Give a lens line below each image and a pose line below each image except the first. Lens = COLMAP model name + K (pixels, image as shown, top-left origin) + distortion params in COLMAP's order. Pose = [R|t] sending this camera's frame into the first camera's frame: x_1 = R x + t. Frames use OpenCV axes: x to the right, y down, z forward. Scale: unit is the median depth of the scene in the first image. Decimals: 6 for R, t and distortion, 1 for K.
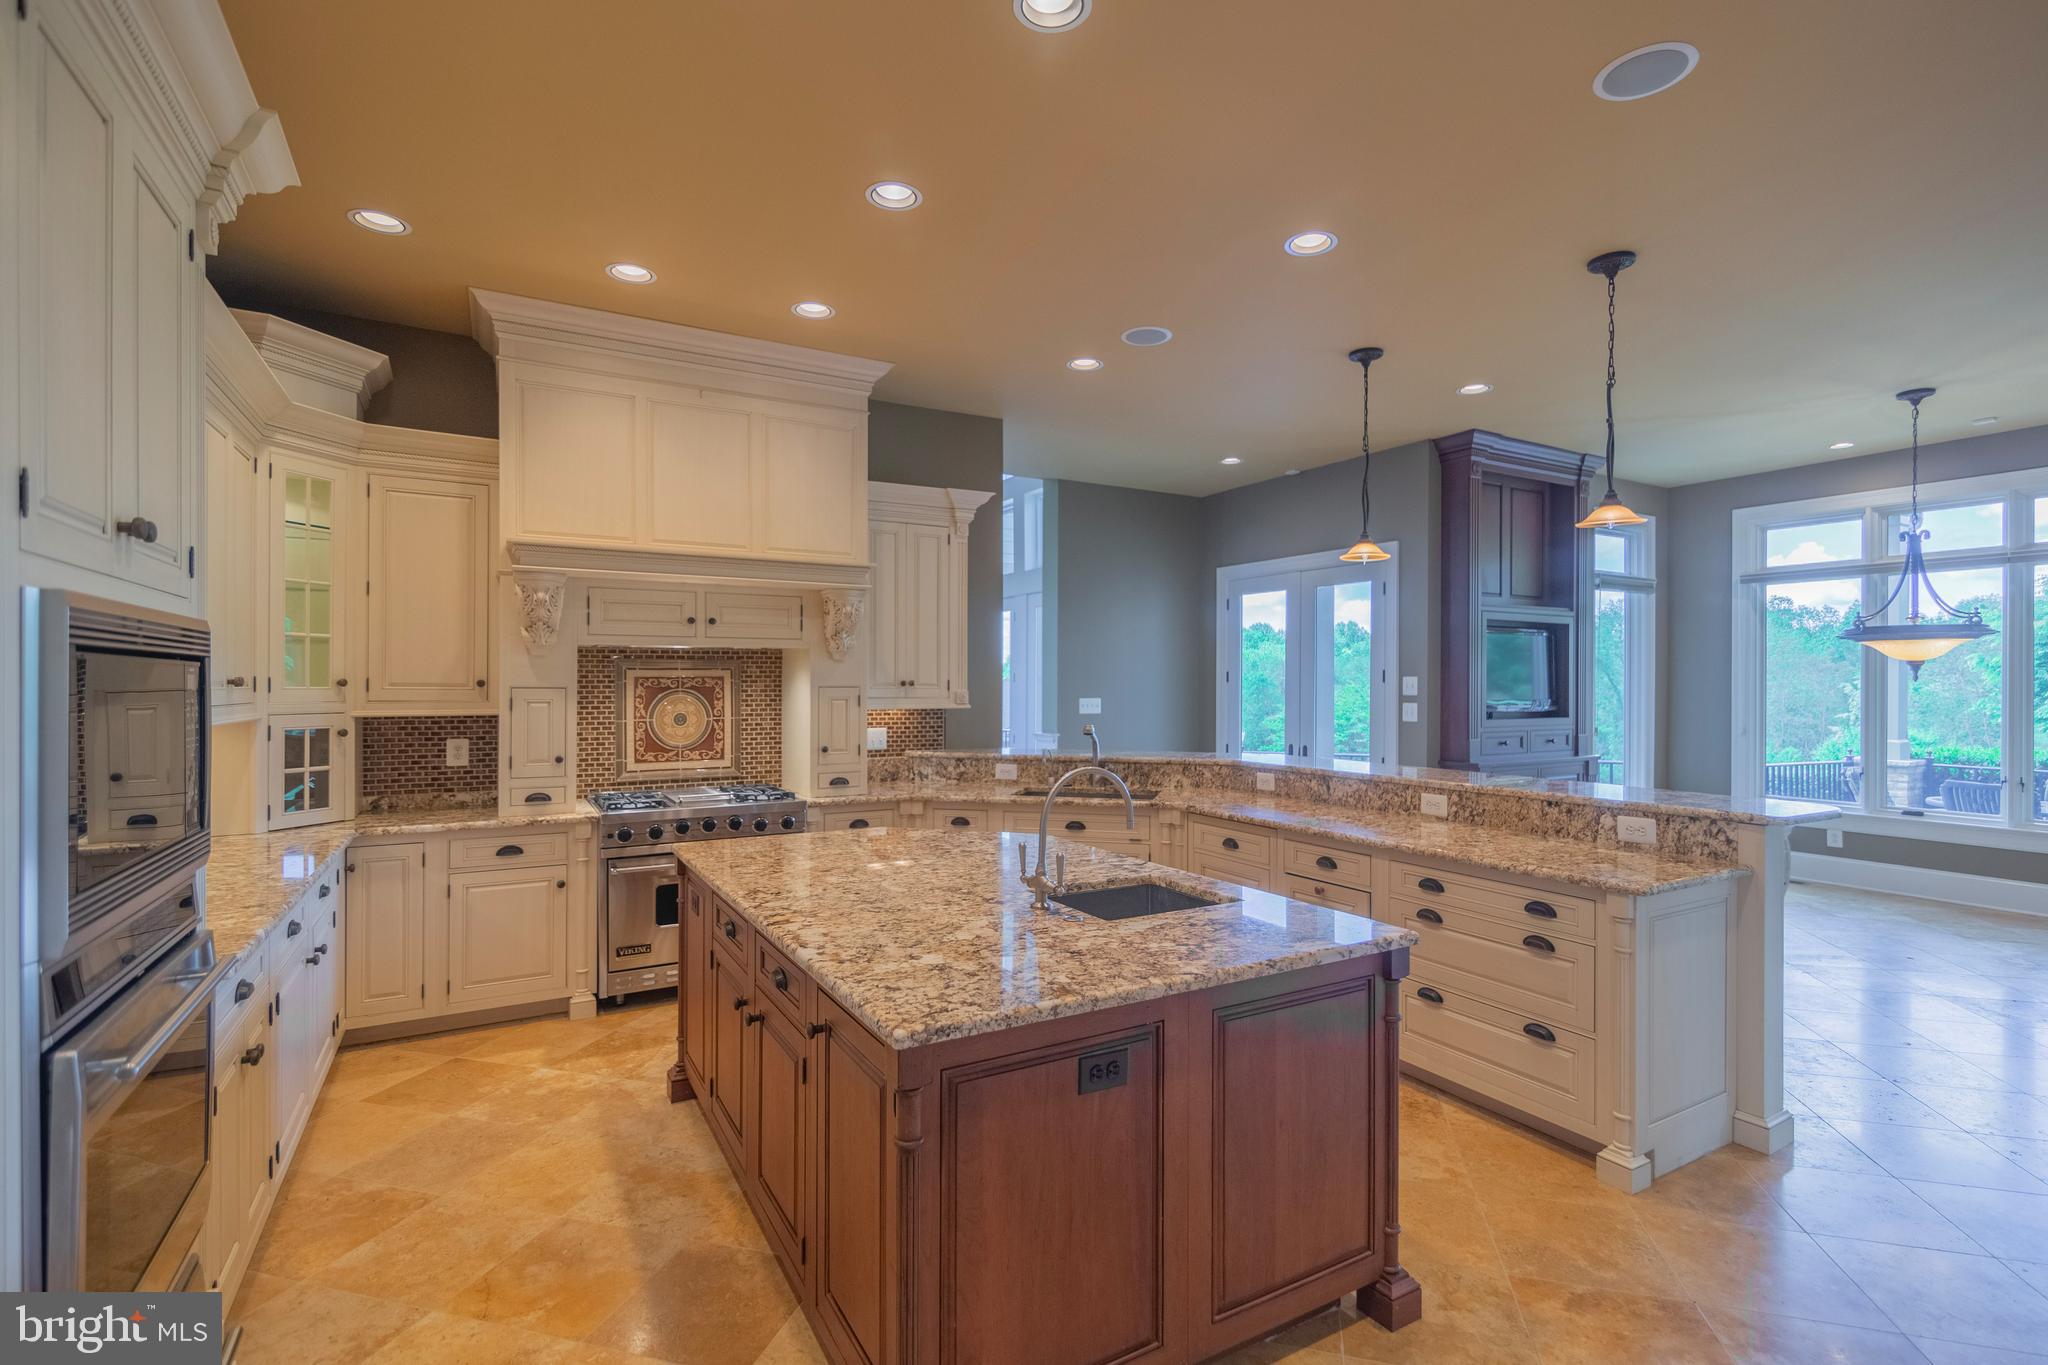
lens RADIAL K [[951.1, 0, 1012.4], [0, 951.1, 688.2], [0, 0, 1]] dist [0.000085, -0.000123]
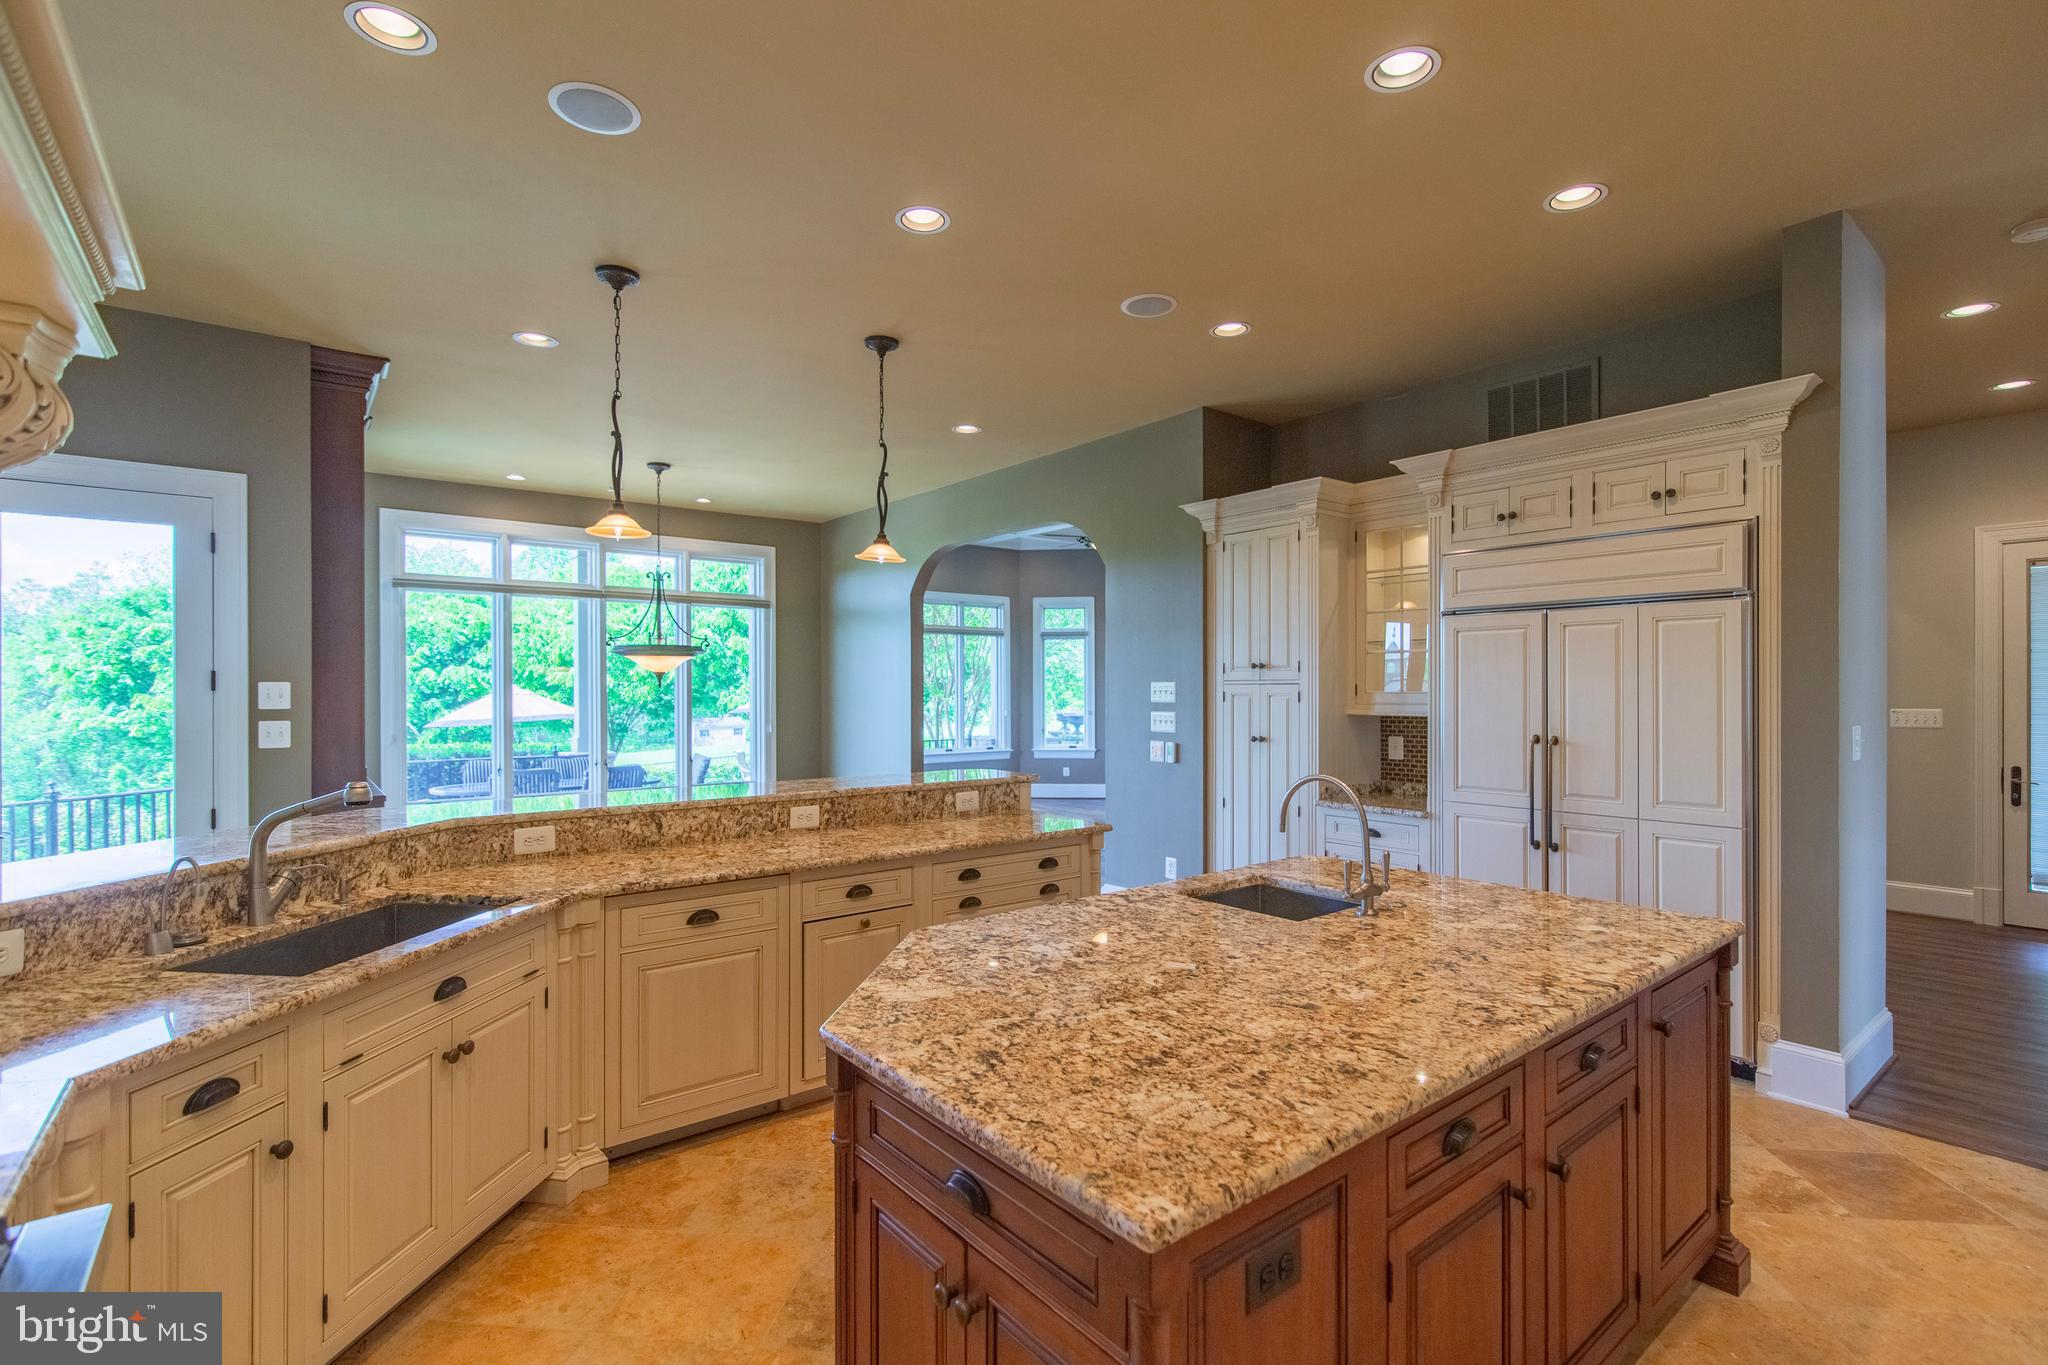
lens RADIAL K [[980.1, 0, 1025.3], [0, 980.1, 688.3], [0, 0, 1]] dist [-0.001881, -0.000121]
pose [[-0.179579, -0.003366, 0.983738, -0.411843], [0.005910, 0.999972, 0.004500, -0.008475], [-0.983726, 0.006622, -0.179554, 0.679797]]
